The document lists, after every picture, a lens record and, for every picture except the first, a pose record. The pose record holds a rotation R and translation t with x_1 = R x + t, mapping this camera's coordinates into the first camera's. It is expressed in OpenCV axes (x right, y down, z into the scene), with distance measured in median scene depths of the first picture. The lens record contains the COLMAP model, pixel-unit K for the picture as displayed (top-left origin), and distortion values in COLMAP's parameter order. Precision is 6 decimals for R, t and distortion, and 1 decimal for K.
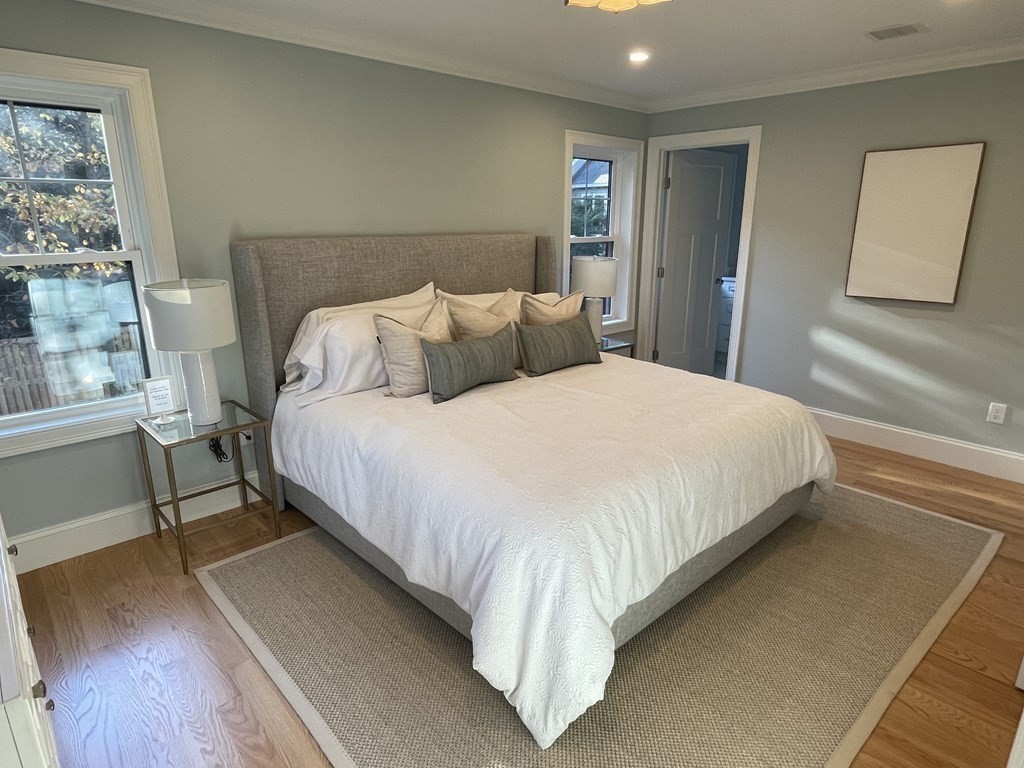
lens RADIAL K [[592.3, 0, 509.8], [0, 592.3, 384.1], [0, 0, 1]] dist [0.000717, 0.000167]
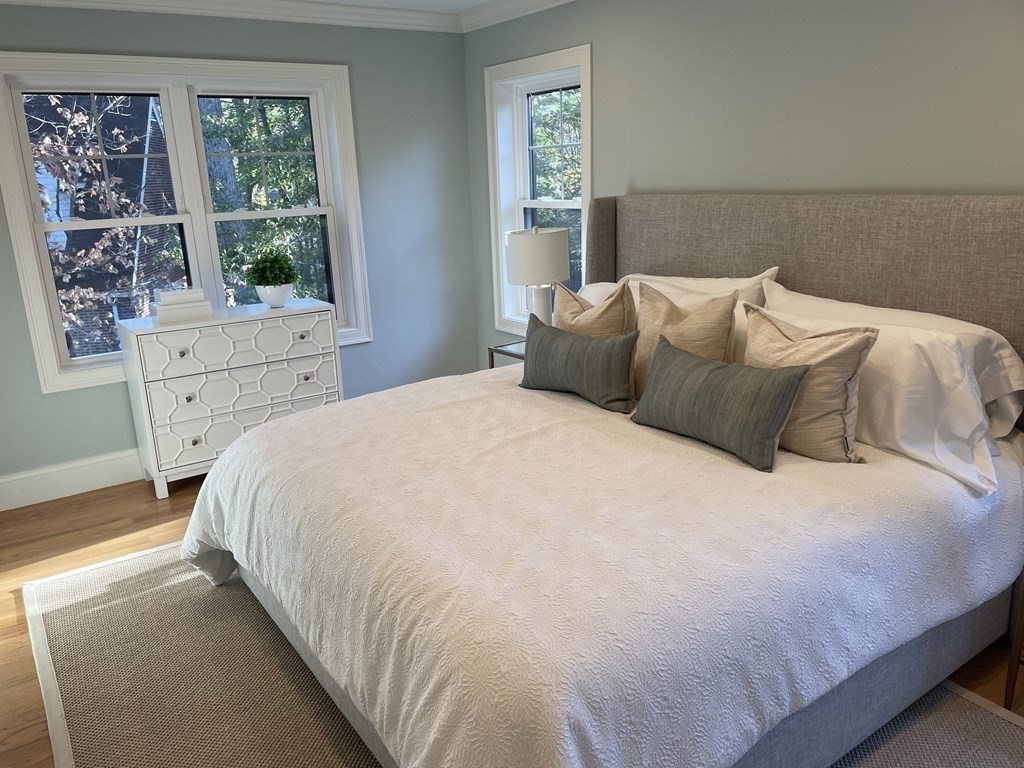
lens RADIAL K [[774.9, 0, 510.5], [0, 774.9, 384.6], [0, 0, 1]] dist [0.059816, -0.074628]
pose [[-0.127172, 0.273057, -0.953555, 0.817092], [-0.226701, 0.927913, 0.295948, -0.257897], [0.965626, 0.253808, -0.056102, 0.859982]]
